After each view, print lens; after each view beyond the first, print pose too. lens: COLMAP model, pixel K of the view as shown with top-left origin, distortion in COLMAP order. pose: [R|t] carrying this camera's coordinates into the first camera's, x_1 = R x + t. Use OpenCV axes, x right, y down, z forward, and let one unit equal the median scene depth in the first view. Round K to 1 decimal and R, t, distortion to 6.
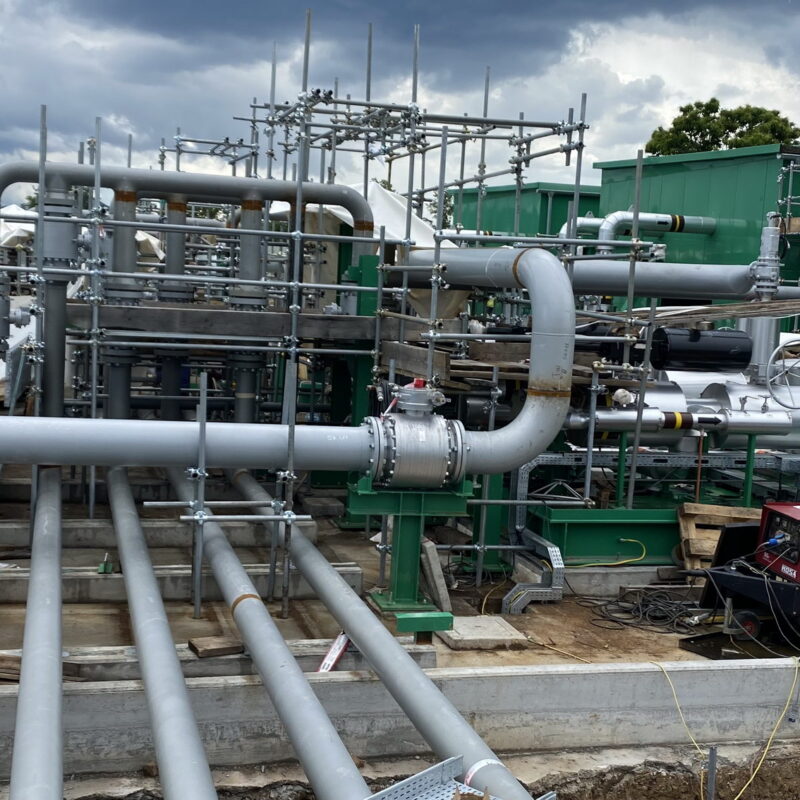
lens RADIAL K [[1217.1, 0, 400.0], [0, 1217.1, 400.0], [0, 0, 1]] dist [0.206665, -0.676309]
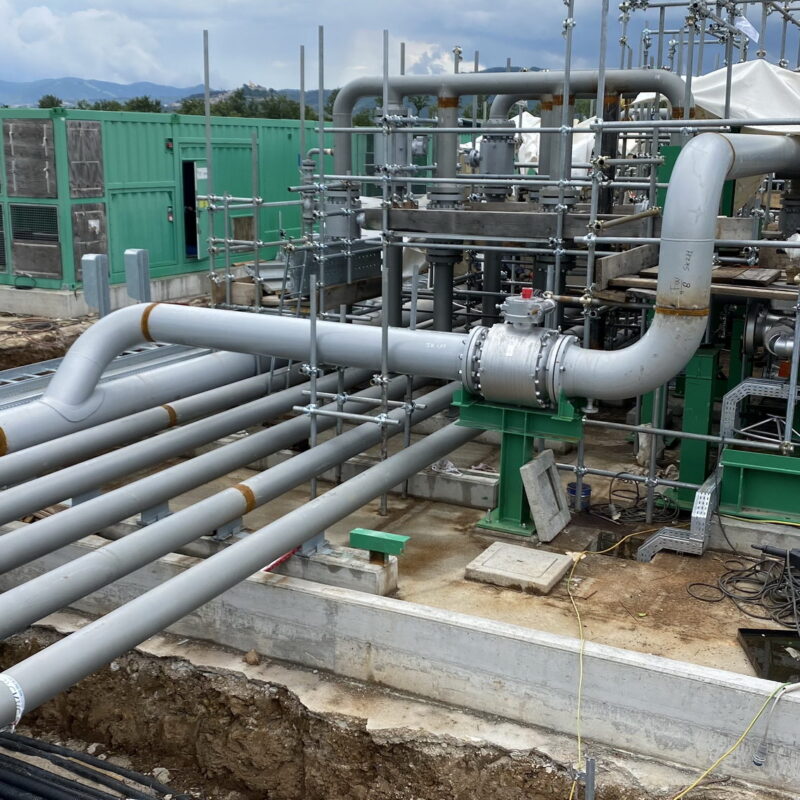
lens RADIAL K [[1090.3, 0, 390.9], [0, 1090.3, 399.0], [0, 0, 1]] dist [0.190447, -0.576629]
pose [[0.742669, 0.105526, -0.661292, 0.480820], [-0.036559, 0.992422, 0.117308, -0.026677], [0.668660, -0.062945, 0.740899, 0.305246]]
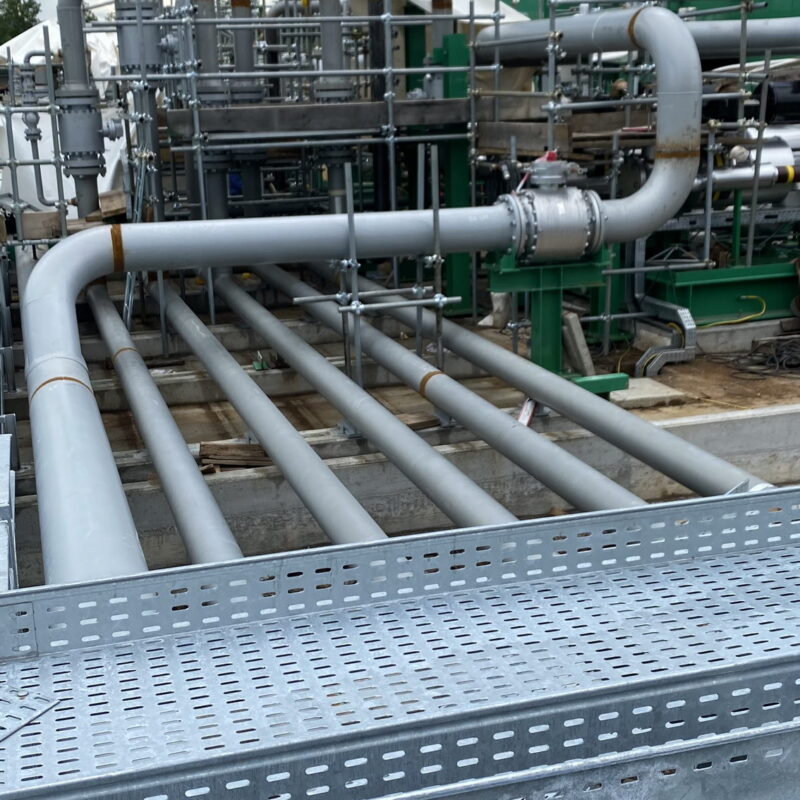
lens RADIAL K [[1220.0, 0, 385.6], [0, 1220.0, 389.8], [0, 0, 1]] dist [0.224974, -0.793402]
pose [[0.996024, -0.088849, 0.006422, -0.138951], [0.086937, 0.985250, 0.147391, 0.013821], [-0.019423, -0.146247, 0.989057, -0.022065]]
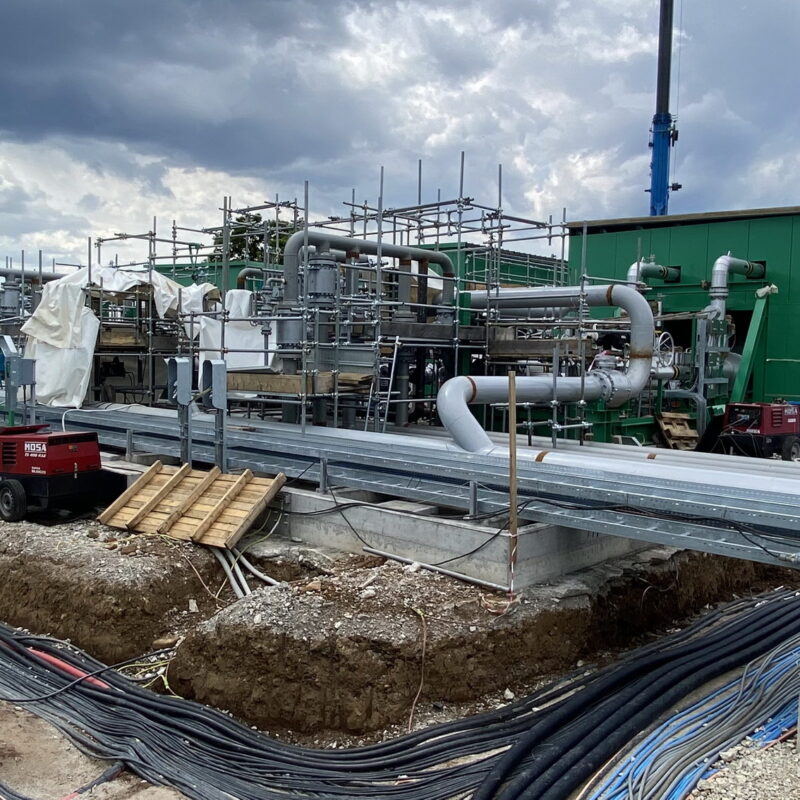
lens RADIAL K [[819.7, 0, 400.0], [0, 819.7, 400.0], [0, 0, 1]] dist [0.088359, -0.134321]
pose [[0.853518, -0.064657, 0.517037, -0.896780], [0.074983, 0.997184, 0.000920, 0.032362], [-0.515641, 0.037984, 0.855963, 0.063026]]
